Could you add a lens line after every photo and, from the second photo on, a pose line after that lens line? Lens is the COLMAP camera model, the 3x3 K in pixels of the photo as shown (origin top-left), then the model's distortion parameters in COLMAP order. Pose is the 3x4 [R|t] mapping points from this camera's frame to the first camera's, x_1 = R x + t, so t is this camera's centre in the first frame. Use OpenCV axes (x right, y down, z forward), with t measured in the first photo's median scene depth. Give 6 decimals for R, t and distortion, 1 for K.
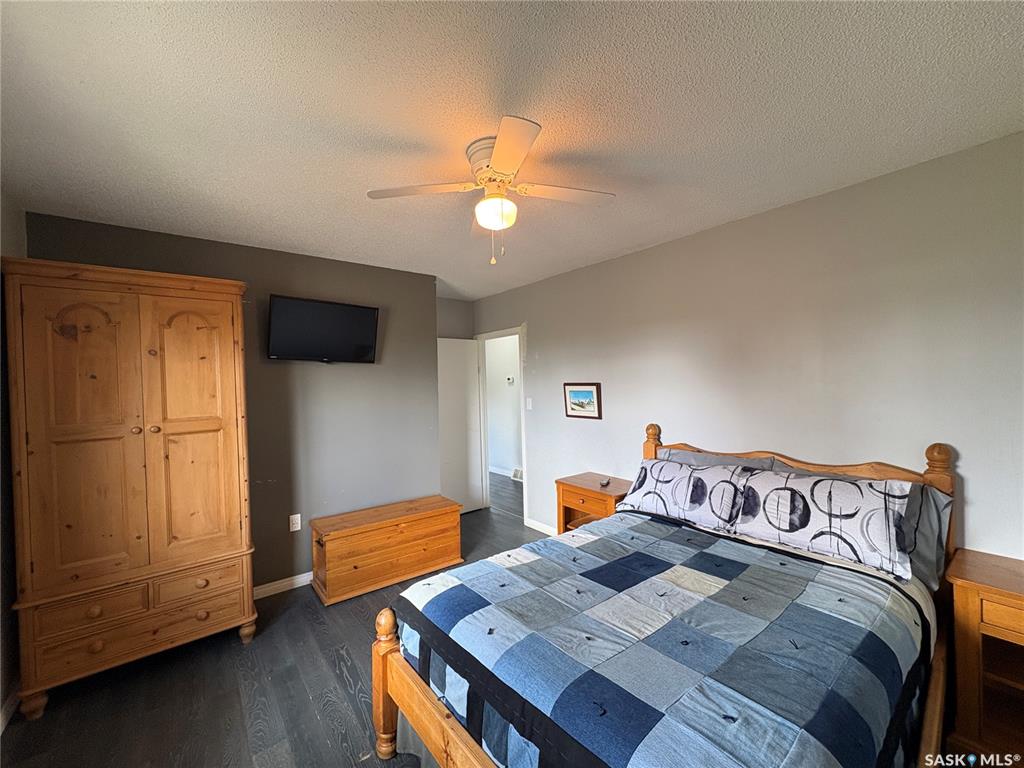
lens RADIAL K [[405.5, 0, 510.8], [0, 405.5, 386.8], [0, 0, 1]] dist [0.001381, 0.000265]
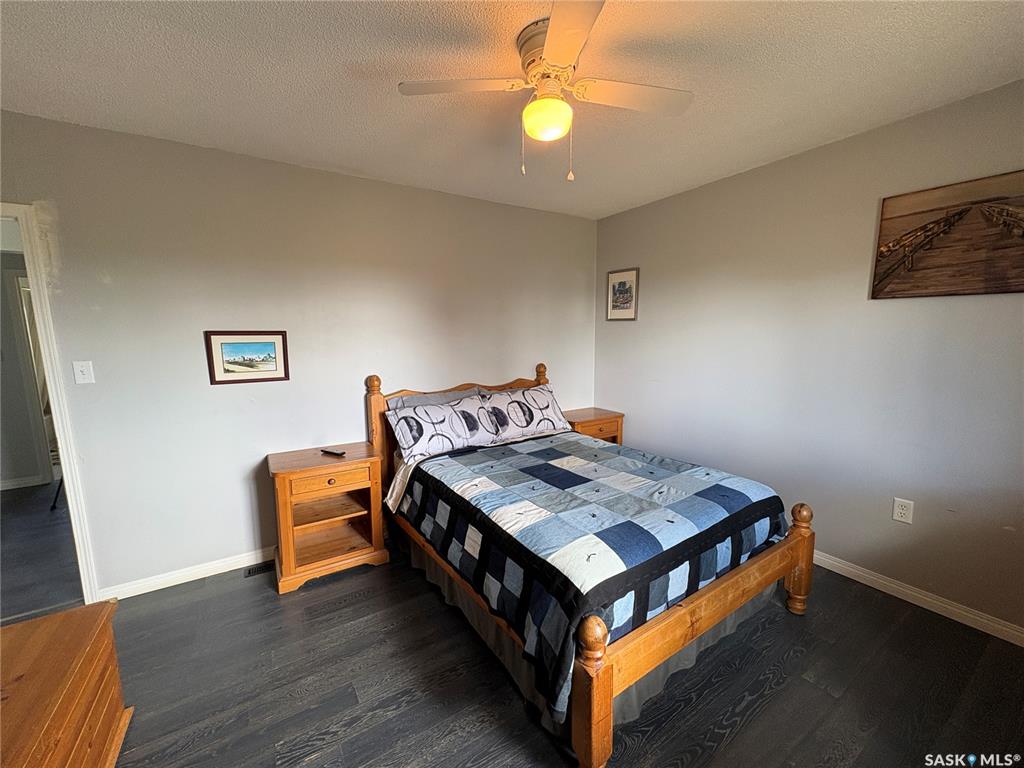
lens RADIAL K [[405.5, 0, 512.2], [0, 405.5, 386.1], [0, 0, 1]] dist [0.001381, 0.000265]
pose [[0.105990, -0.110279, 0.988233, -0.759376], [0.019182, 0.993873, 0.108851, 0.027928], [-0.994182, 0.007419, 0.107456, 0.797018]]
